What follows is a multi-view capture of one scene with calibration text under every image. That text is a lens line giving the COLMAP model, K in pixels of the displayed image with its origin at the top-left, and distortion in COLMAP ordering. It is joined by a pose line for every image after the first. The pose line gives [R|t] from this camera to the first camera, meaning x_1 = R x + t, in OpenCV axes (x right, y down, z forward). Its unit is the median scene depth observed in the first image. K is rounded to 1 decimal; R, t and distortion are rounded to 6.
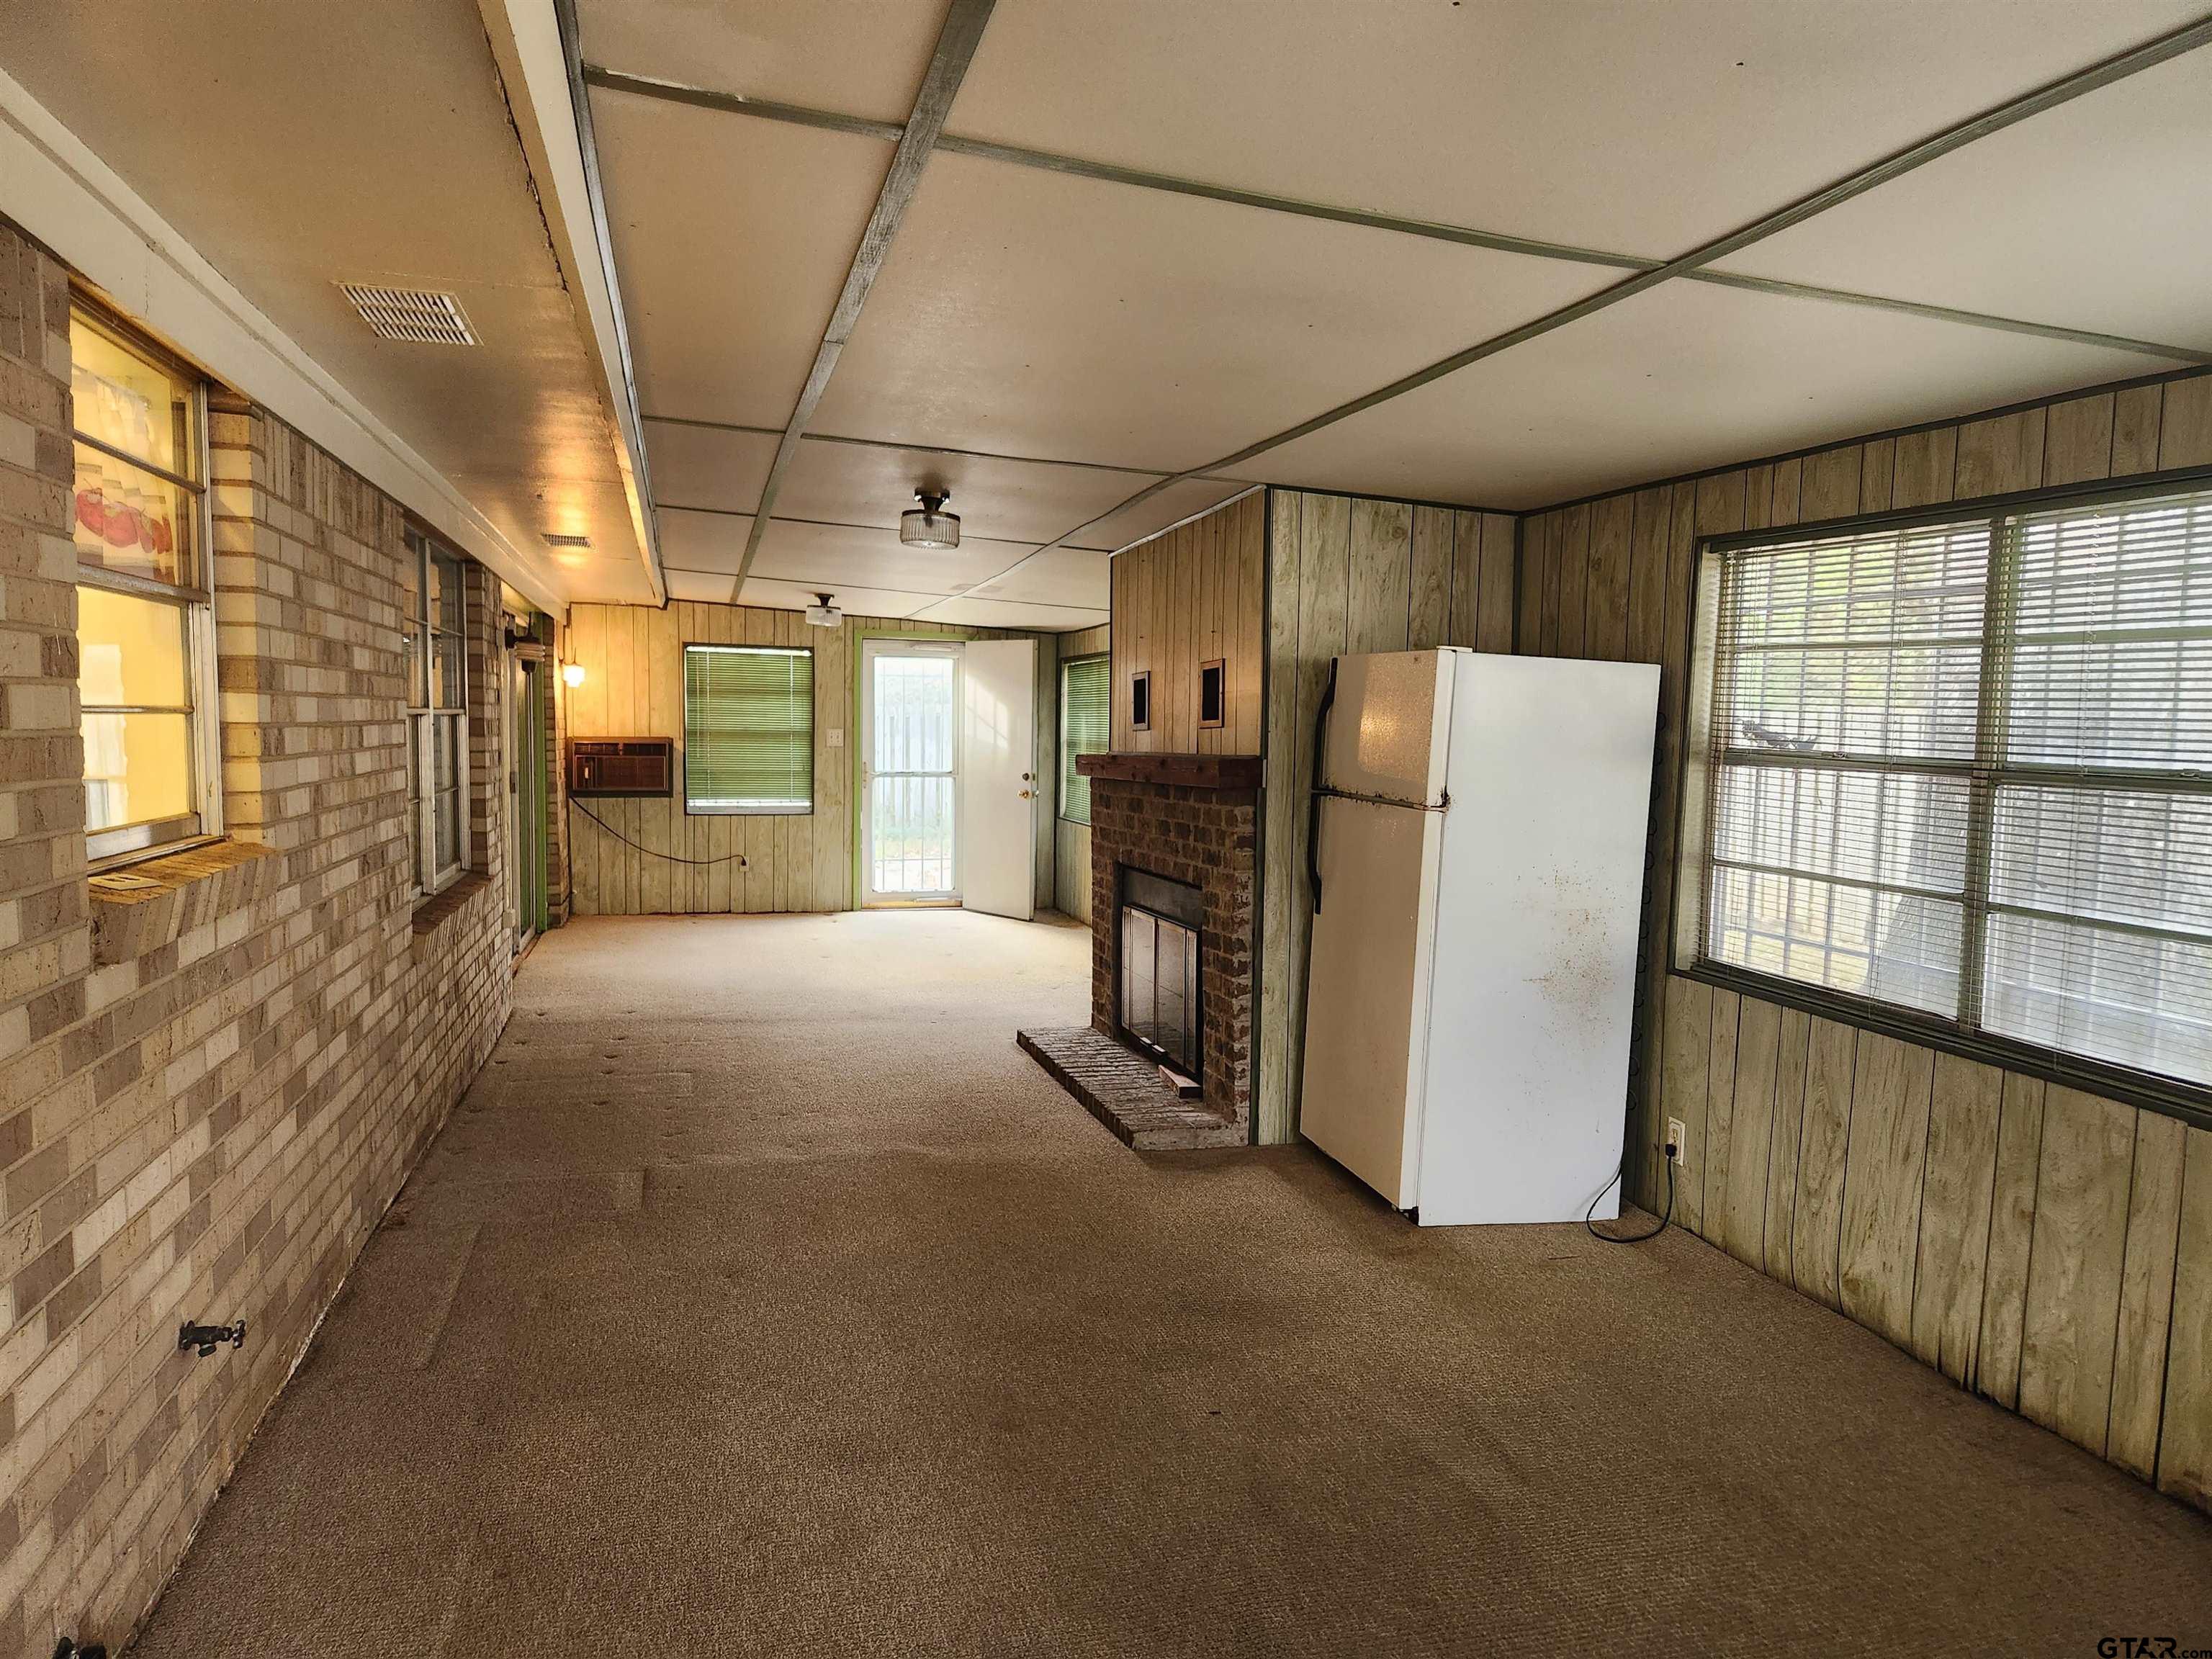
lens RADIAL K [[1462.4, 0, 1107.5], [0, 1462.4, 794.3], [0, 0, 1]] dist [0.067220, -0.058941]
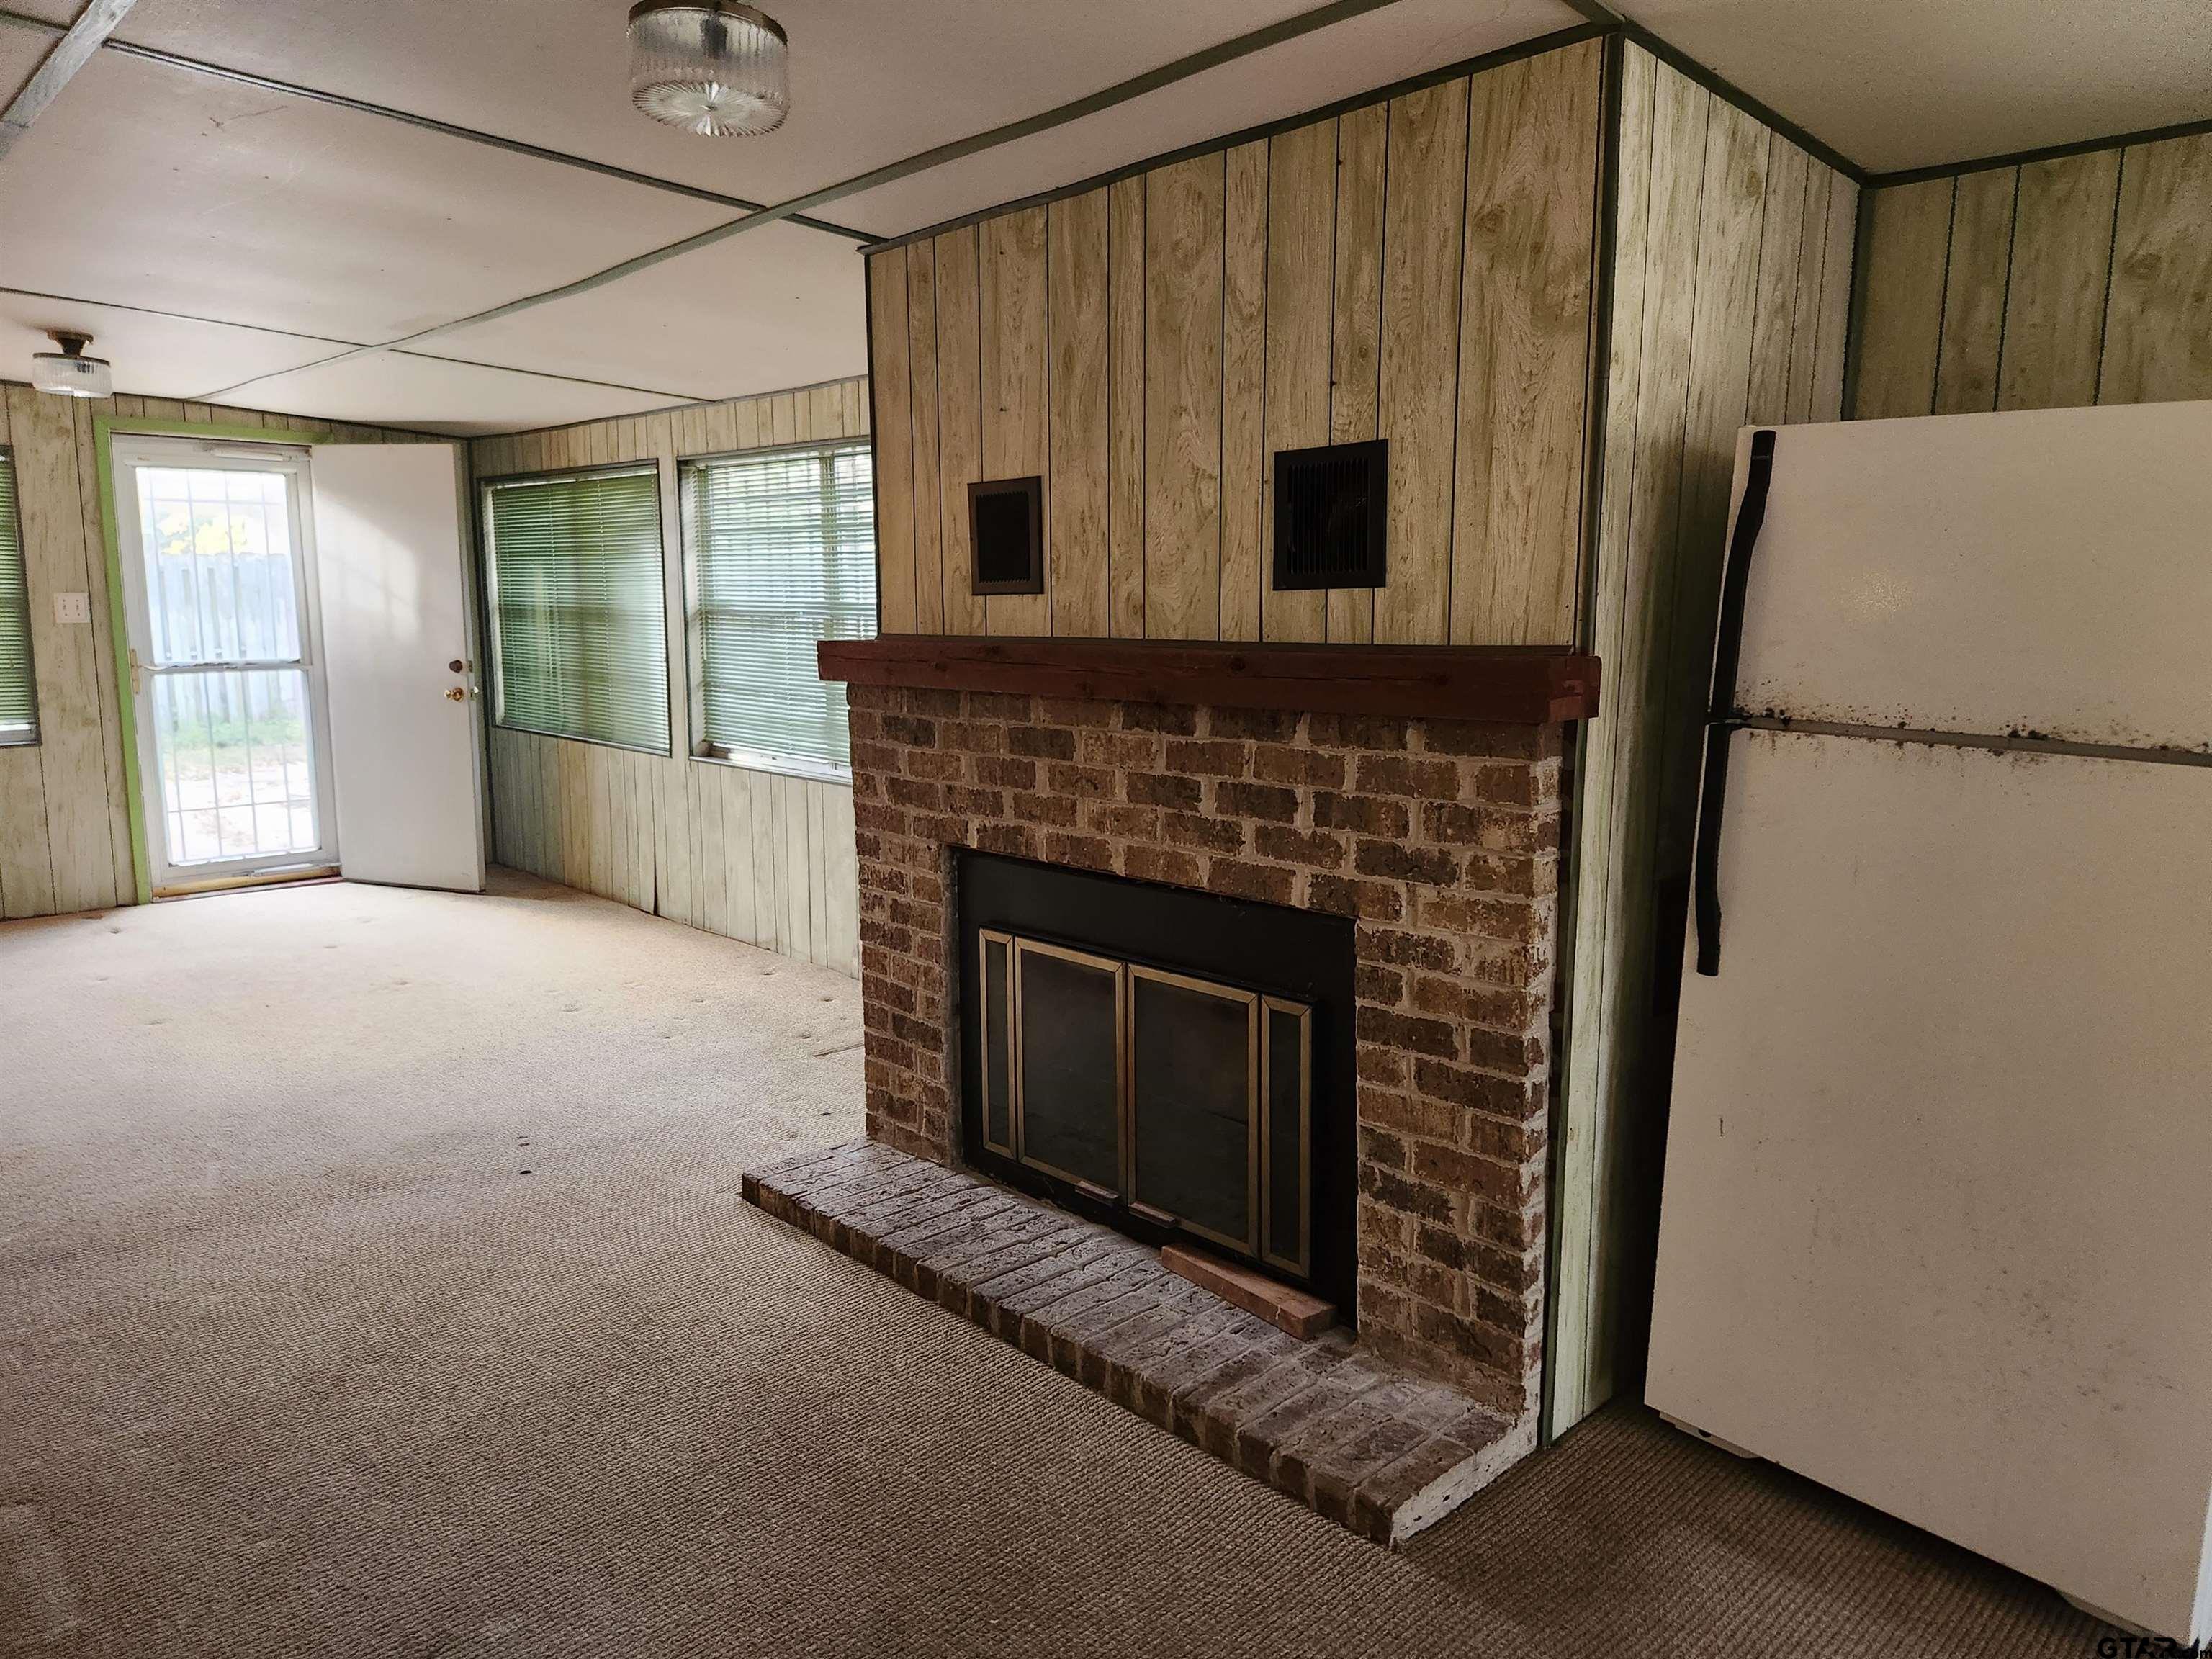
lens RADIAL K [[1462.4, 0, 1107.5], [0, 1462.4, 794.3], [0, 0, 1]] dist [0.067220, -0.058941]
pose [[0.878374, -0.078184, 0.471536, -0.182686], [0.031695, 0.993887, 0.105753, -0.025071], [-0.476922, -0.077945, 0.875483, 0.485186]]
